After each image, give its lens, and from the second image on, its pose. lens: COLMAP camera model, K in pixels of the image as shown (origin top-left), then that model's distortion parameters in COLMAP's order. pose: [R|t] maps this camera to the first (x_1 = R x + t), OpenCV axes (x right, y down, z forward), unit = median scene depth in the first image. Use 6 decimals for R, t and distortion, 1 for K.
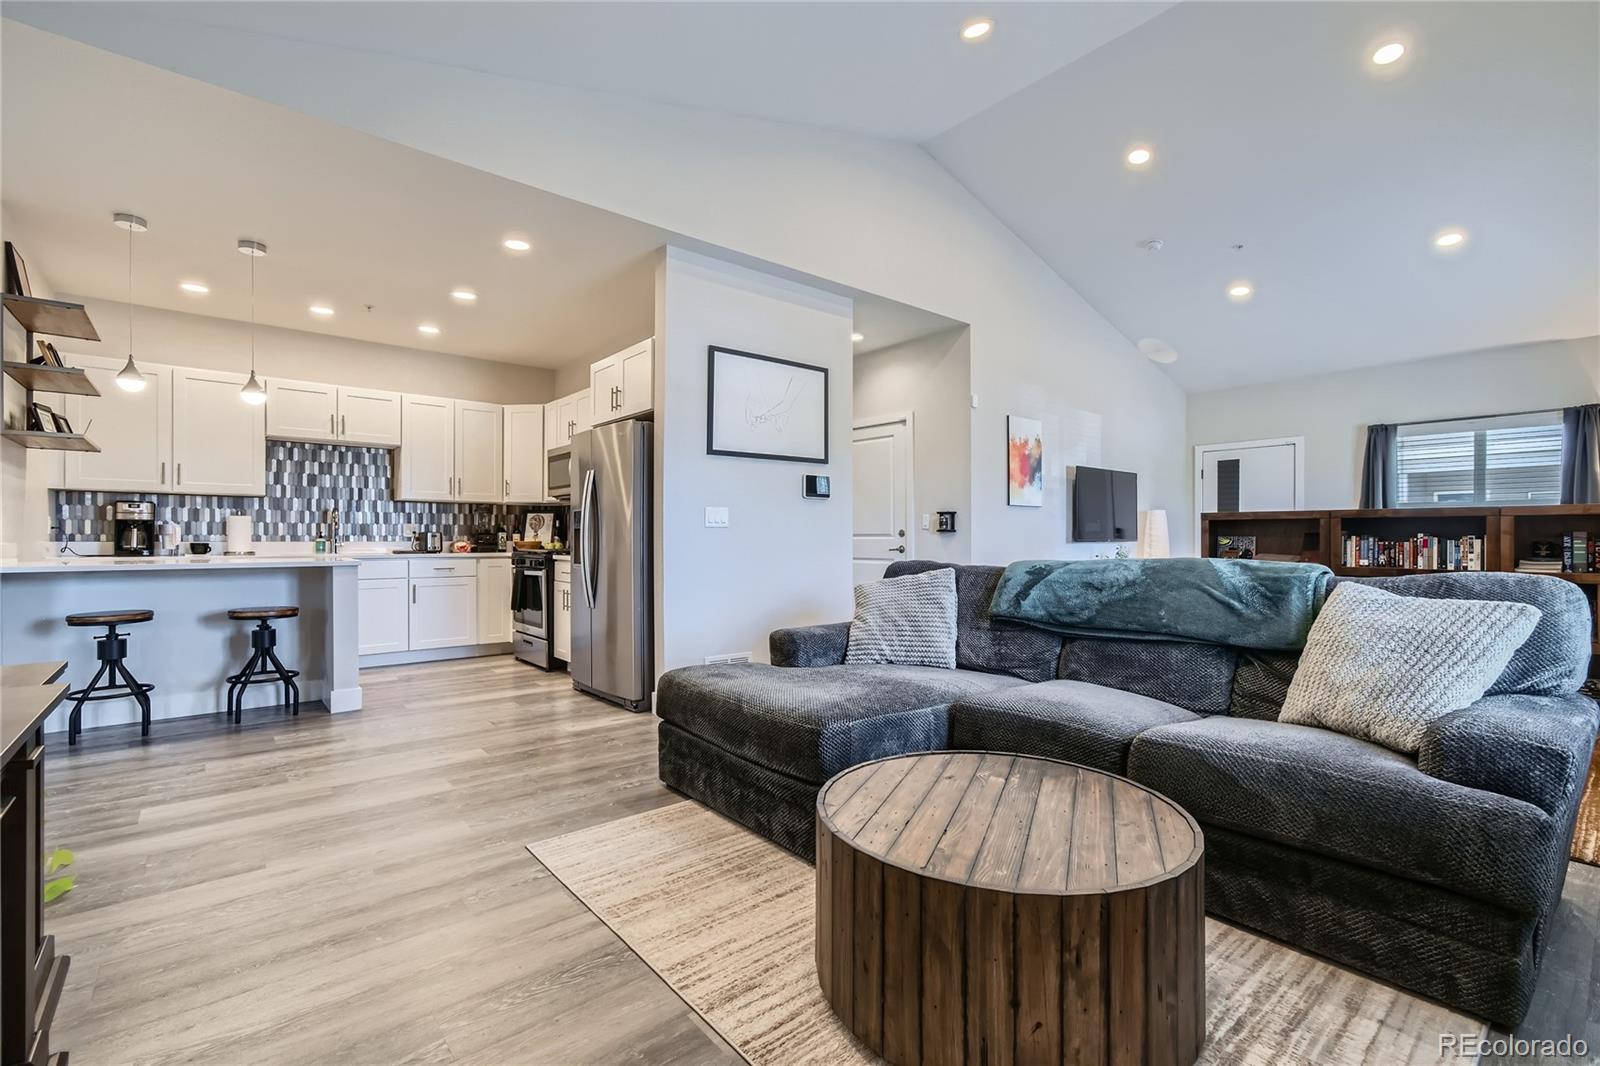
lens RADIAL K [[708.2, 0, 813.7], [0, 708.2, 538.8], [0, 0, 1]] dist [0.003400, 0.000644]
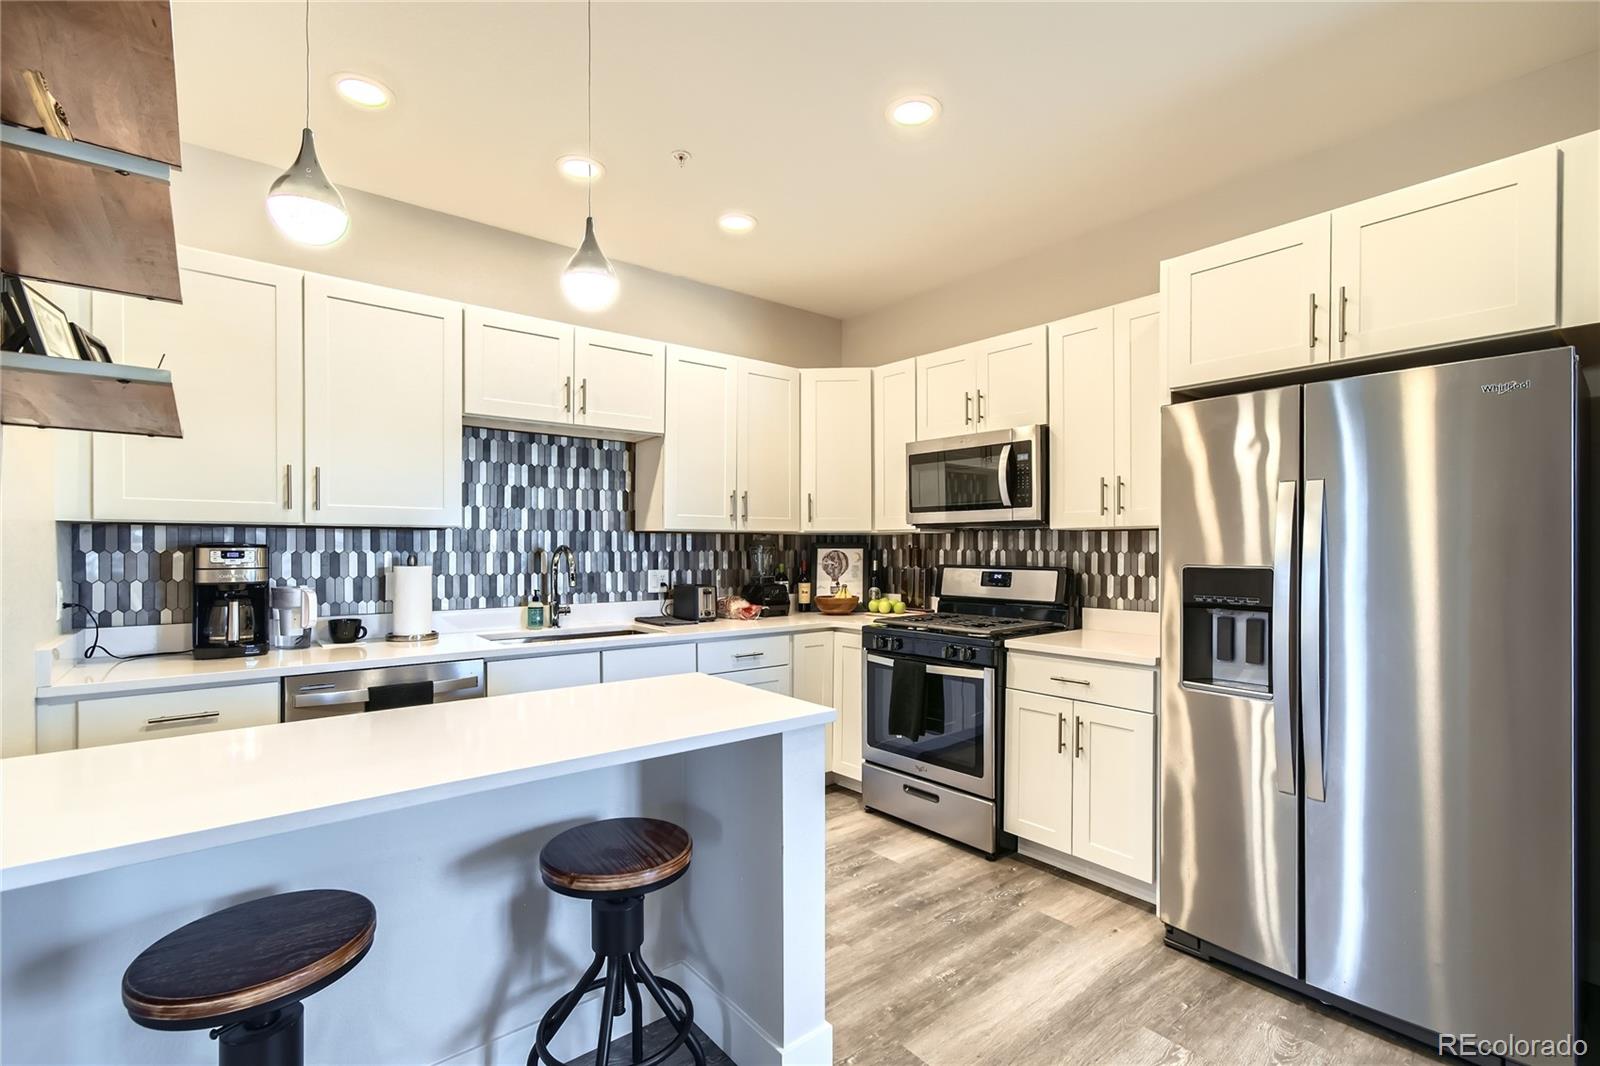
lens RADIAL K [[723.9, 0, 800.5], [0, 723.9, 551.1], [0, 0, 1]] dist [0.001331, 0.013436]
pose [[0.999605, -0.001521, -0.028061, -0.480571], [0.001615, 0.999993, 0.003323, -0.042795], [0.028055, -0.003367, 0.999601, 0.445337]]
